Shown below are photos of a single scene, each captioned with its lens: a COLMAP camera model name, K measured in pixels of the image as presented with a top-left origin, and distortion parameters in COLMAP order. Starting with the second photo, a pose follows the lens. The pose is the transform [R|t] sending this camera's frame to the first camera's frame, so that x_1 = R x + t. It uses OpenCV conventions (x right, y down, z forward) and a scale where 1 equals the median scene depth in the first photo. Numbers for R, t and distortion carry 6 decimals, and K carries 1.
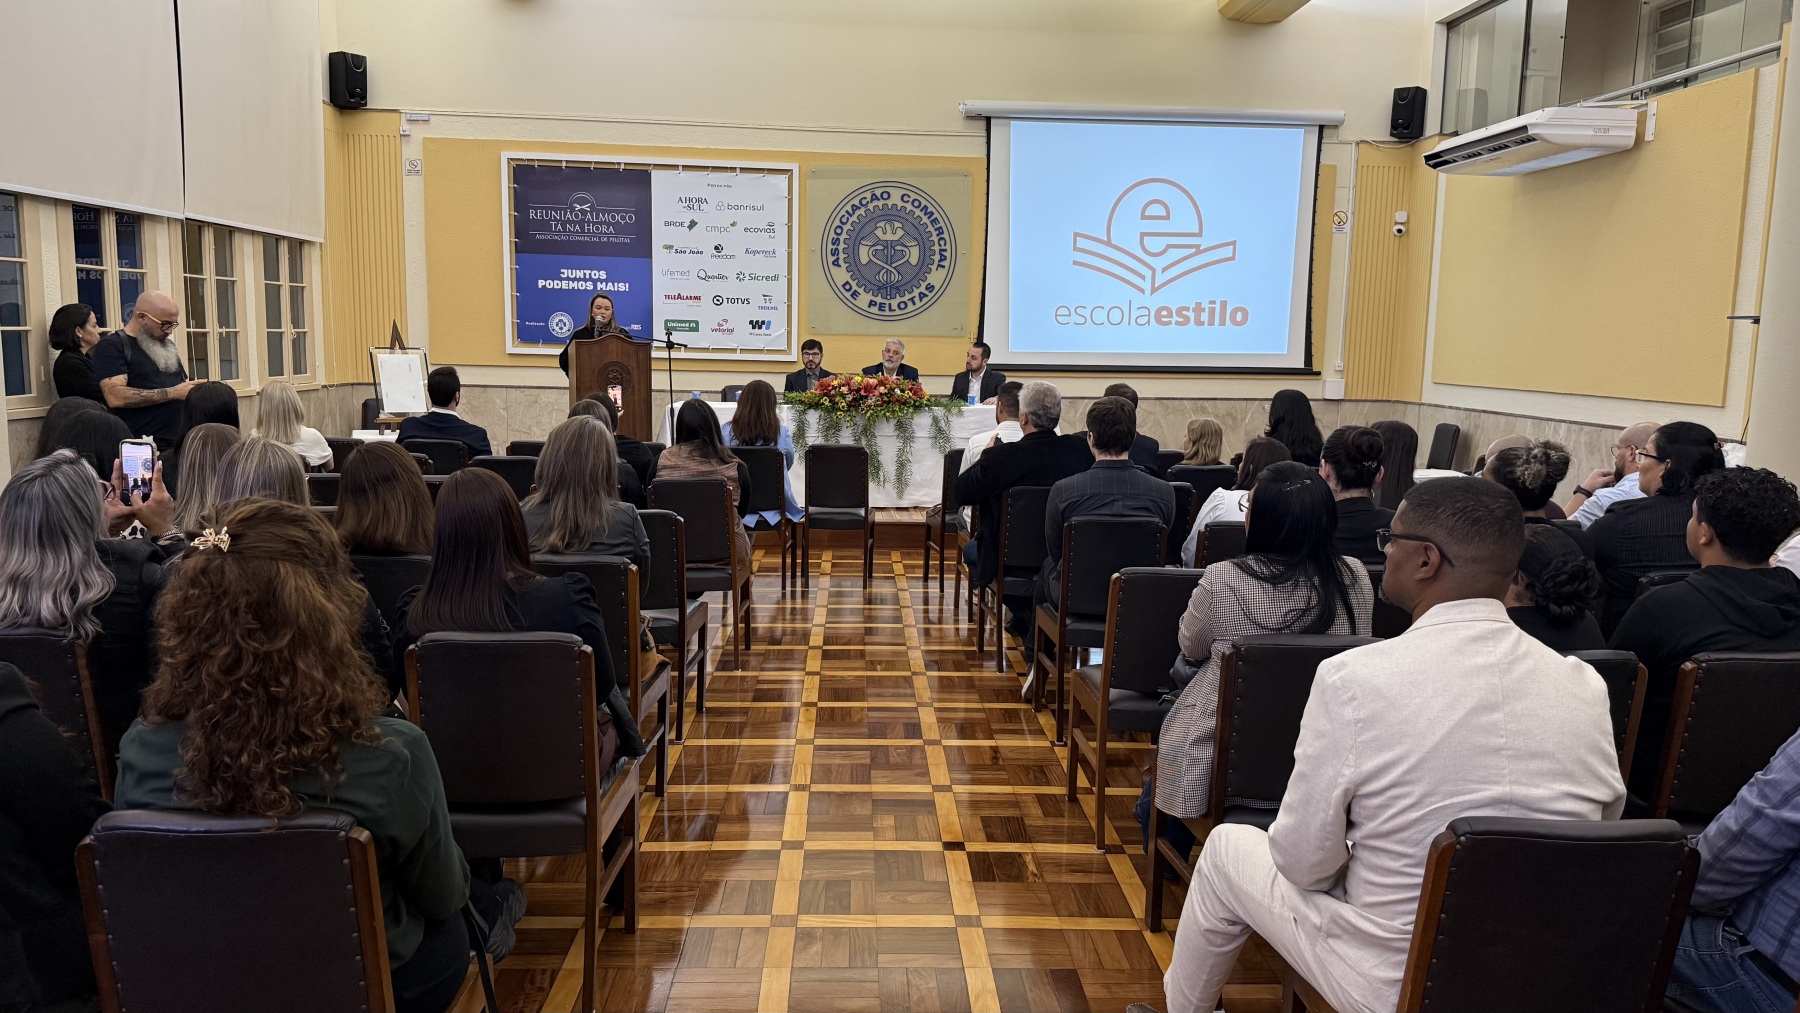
lens RADIAL K [[1304.2, 0, 905.2], [0, 1304.2, 510.9], [0, 0, 1]] dist [0.170910, -0.297225]
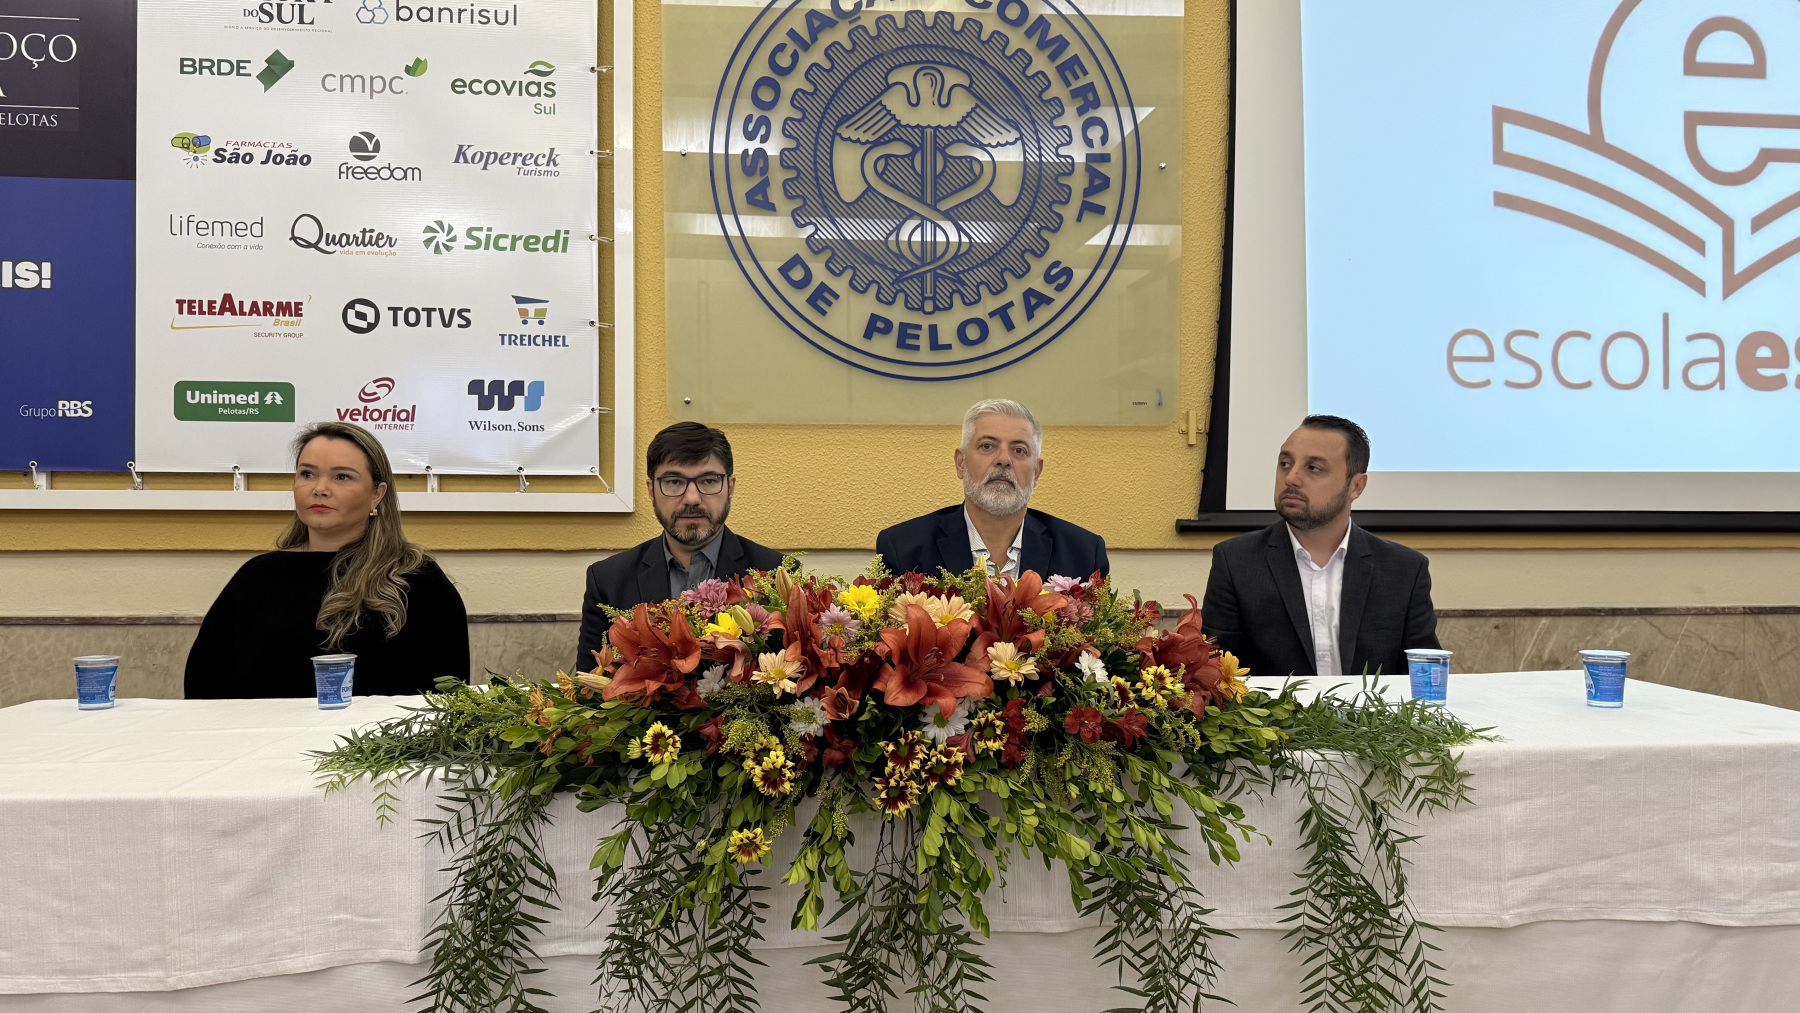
lens RADIAL K [[1271.7, 0, 900.0], [0, 1271.7, 506.5], [0, 0, 1]] dist [0.205650, -0.456164]
pose [[0.999323, -0.016150, 0.033065, -0.030996], [0.020112, 0.992176, -0.123216, -0.079119], [-0.030816, 0.123797, 0.991829, 0.713807]]
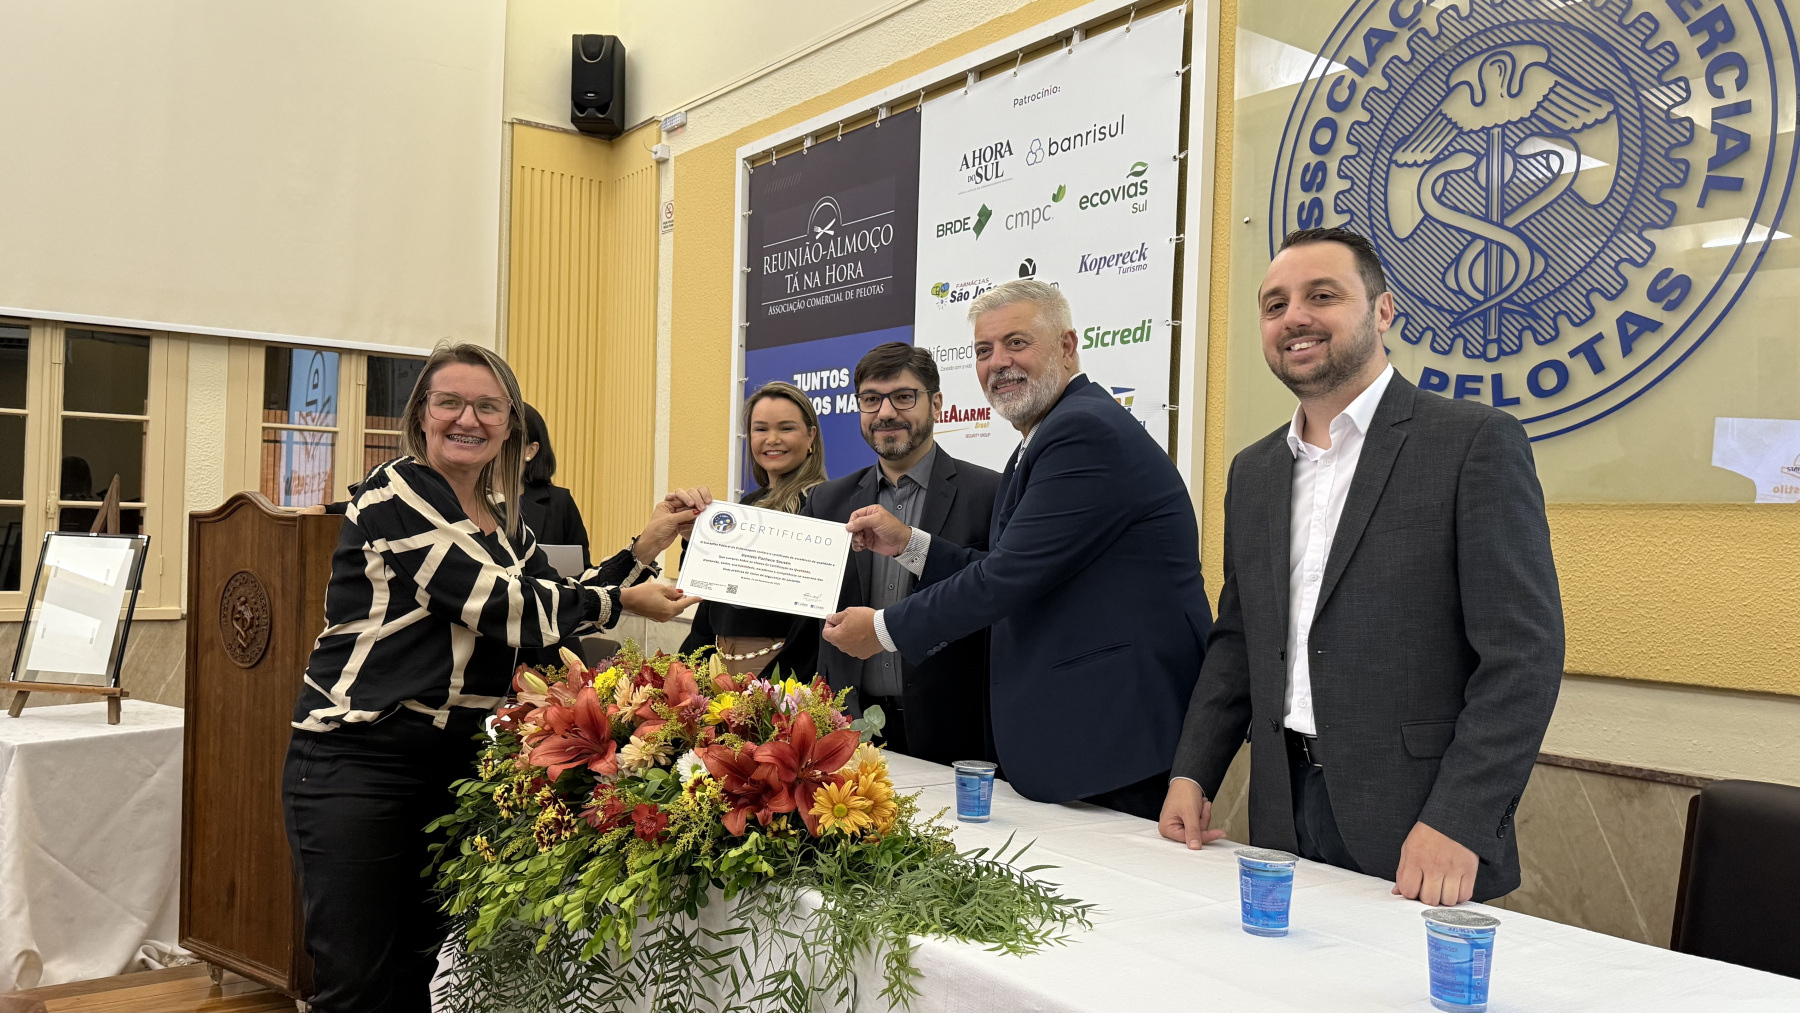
lens RADIAL K [[1375.7, 0, 888.9], [0, 1375.7, 509.1], [0, 0, 1]] dist [0.166369, -0.344937]
pose [[0.535331, -0.015720, -0.844496, 0.149955], [-0.126258, 0.987104, -0.098410, -0.095759], [0.835153, 0.159306, 0.526442, 0.786269]]
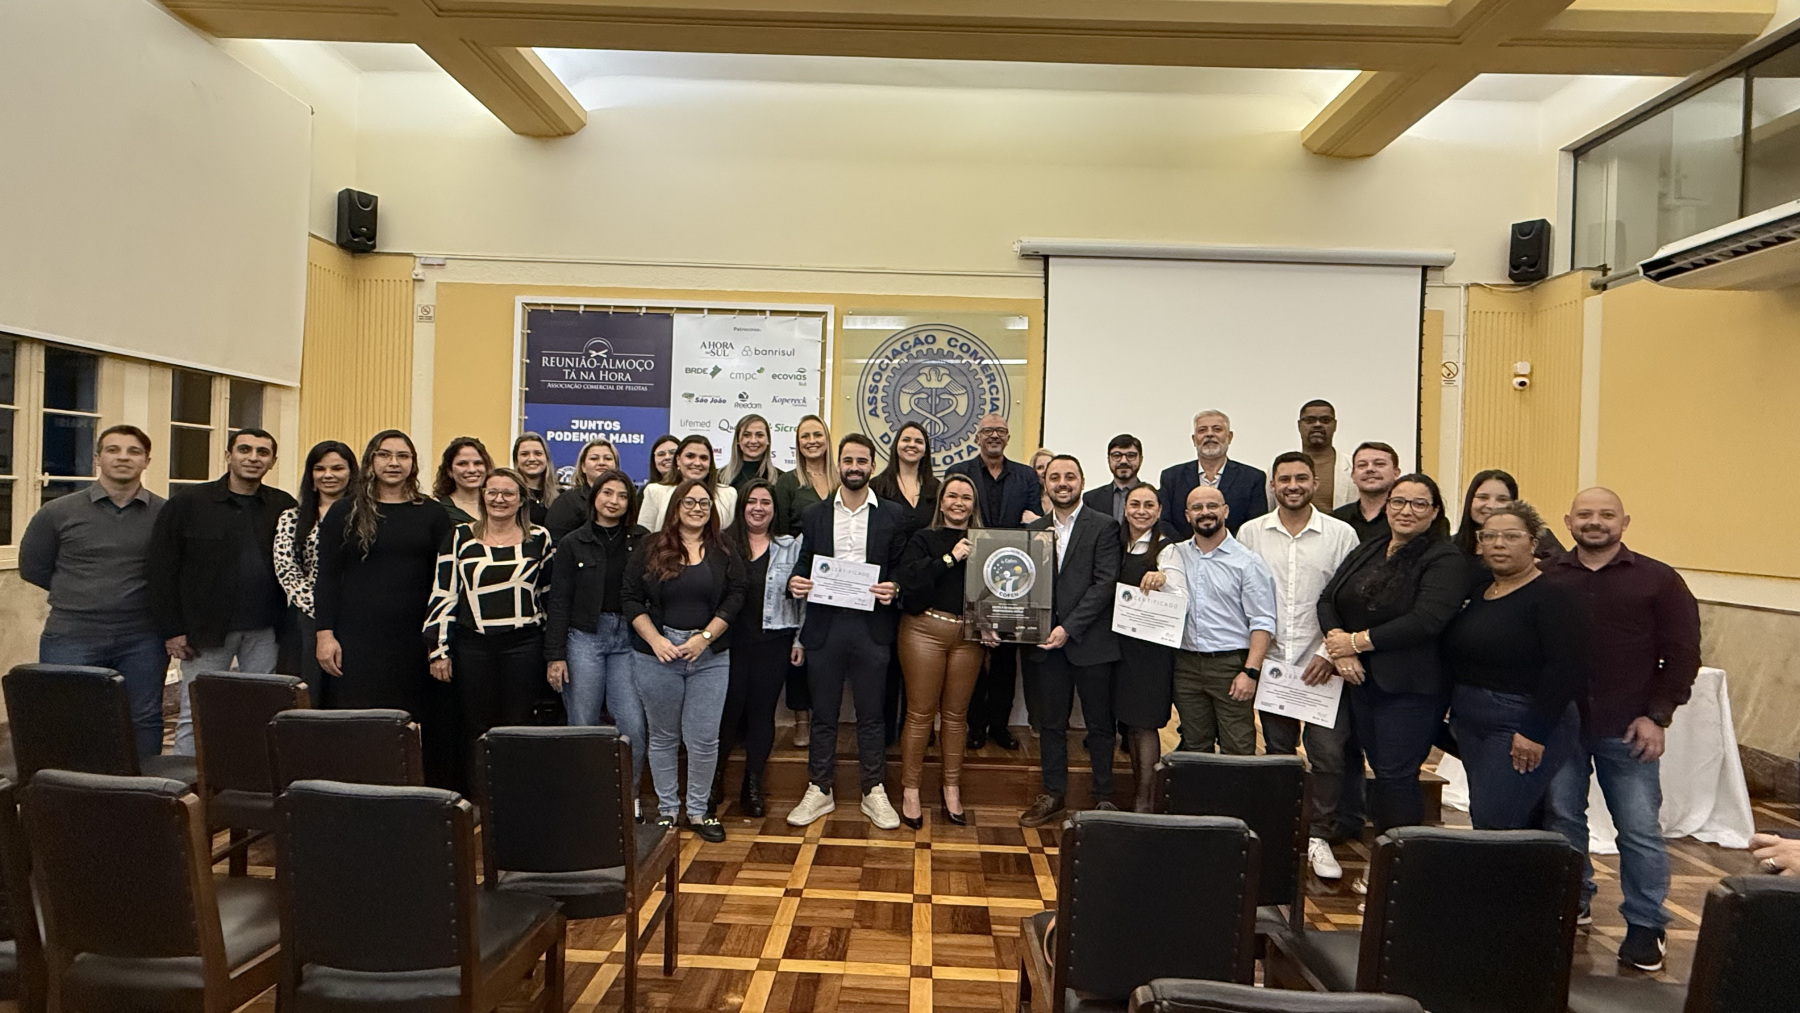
lens RADIAL K [[856.0, 0, 905.6], [0, 856.0, 508.3], [0, 0, 1]] dist [-0.000670, -0.000142]
pose [[0.996897, 0.010654, -0.077998, 0.014920], [-0.020302, 0.992079, -0.123963, -0.053932], [0.076060, 0.125162, 0.989217, 0.441309]]
